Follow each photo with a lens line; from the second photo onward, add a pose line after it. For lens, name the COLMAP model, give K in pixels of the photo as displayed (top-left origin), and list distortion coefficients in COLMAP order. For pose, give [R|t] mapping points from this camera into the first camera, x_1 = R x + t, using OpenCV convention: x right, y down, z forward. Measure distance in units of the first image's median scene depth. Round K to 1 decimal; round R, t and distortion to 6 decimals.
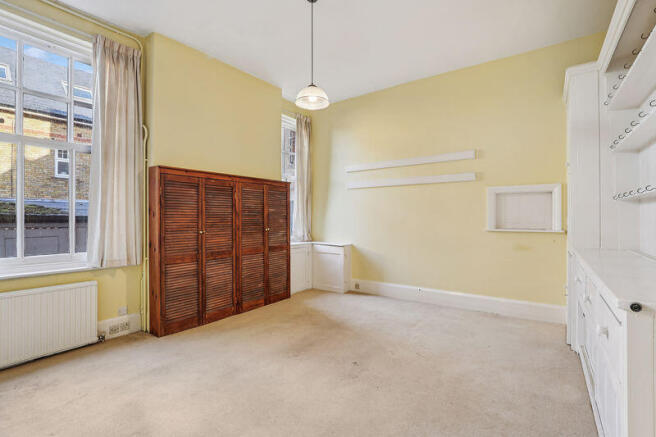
lens RADIAL K [[304.1, 0, 327.3], [0, 304.1, 215.9], [0, 0, 1]] dist [-0.011467, 0.001522]
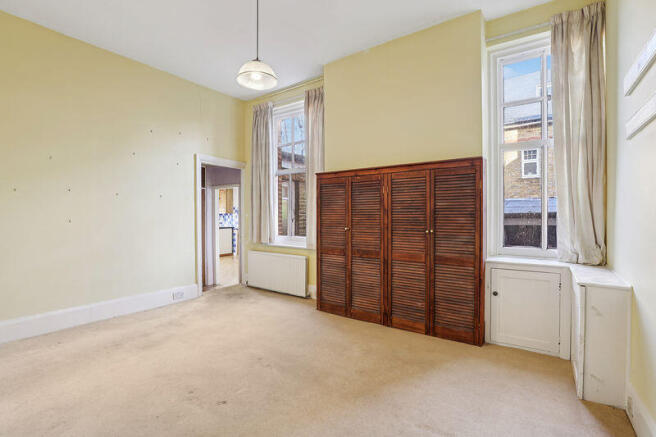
lens RADIAL K [[304.1, 0, 333.1], [0, 304.1, 218.1], [0, 0, 1]] dist [-0.011467, 0.001522]
pose [[0.032897, 0.013318, -0.999370, 0.574381], [0.004025, 0.999901, 0.013458, 0.002804], [0.999451, -0.004465, 0.032840, 0.833351]]
